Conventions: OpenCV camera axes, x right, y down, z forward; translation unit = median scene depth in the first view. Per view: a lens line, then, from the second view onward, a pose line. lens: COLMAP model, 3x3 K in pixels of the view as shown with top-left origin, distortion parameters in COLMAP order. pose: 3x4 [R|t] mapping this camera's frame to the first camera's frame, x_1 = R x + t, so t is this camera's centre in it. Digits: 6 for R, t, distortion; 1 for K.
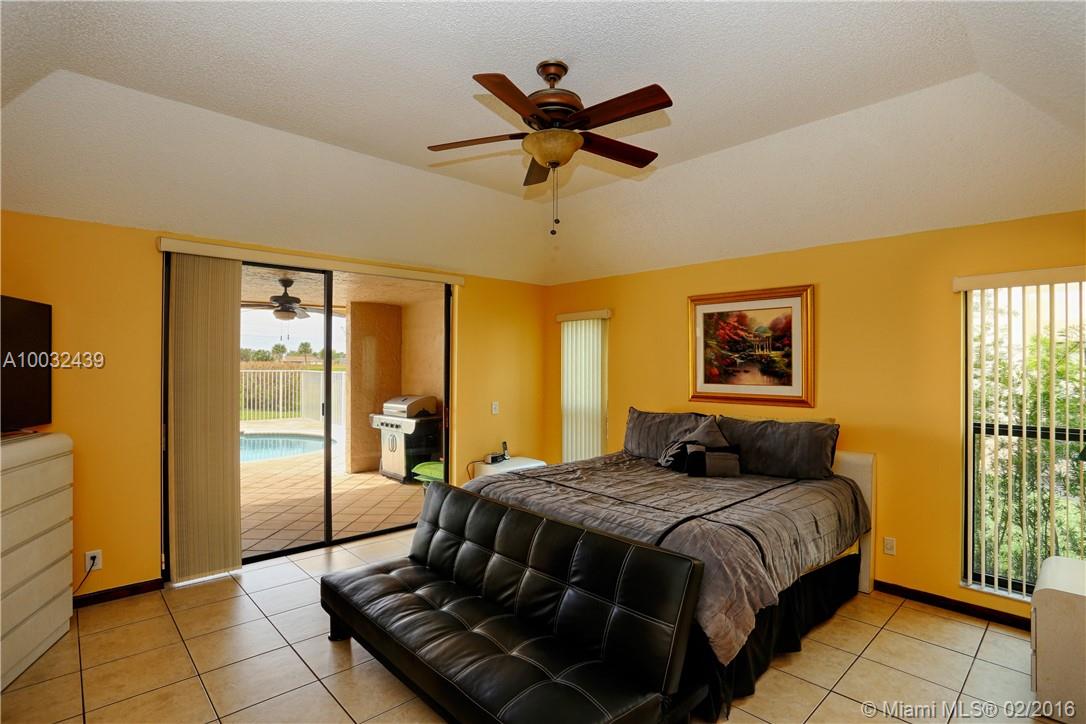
lens RADIAL K [[529.4, 0, 542.7], [0, 529.4, 362.0], [0, 0, 1]] dist [-0.049792, 0.010095]
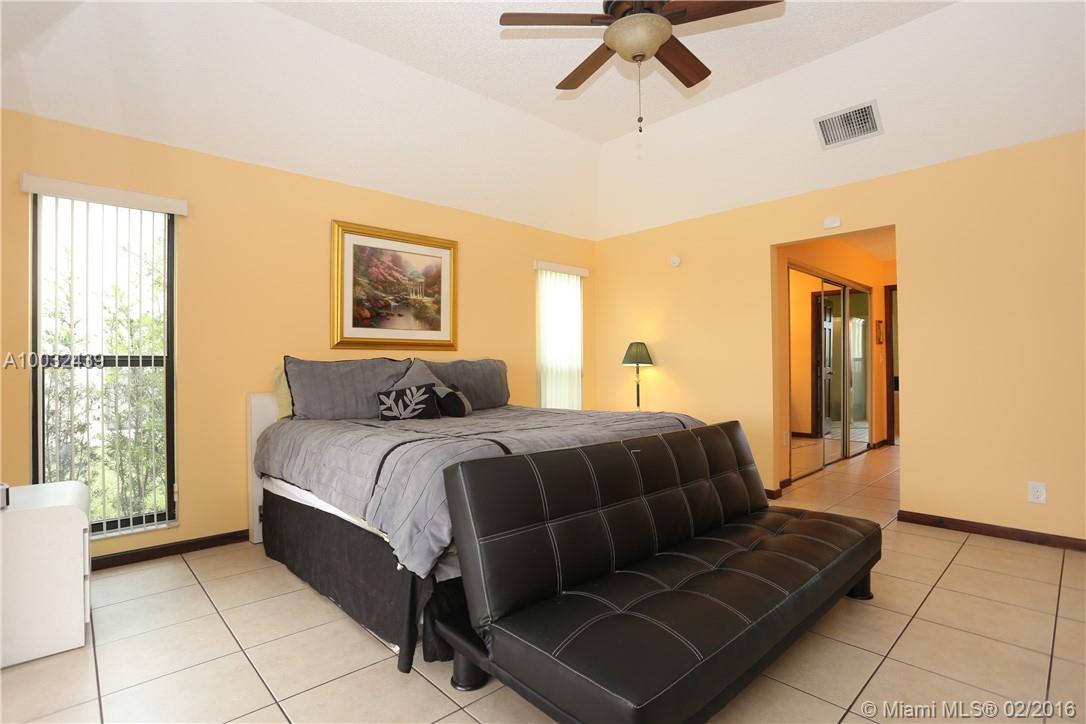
lens RADIAL K [[529.4, 0, 542.9], [0, 529.4, 361.6], [0, 0, 1]] dist [-0.049792, 0.010095]
pose [[0.002197, 0.002495, 0.999994, -0.570718], [0.002262, 0.999994, -0.002500, 0.104725], [-0.999995, 0.002268, 0.002191, 0.736830]]
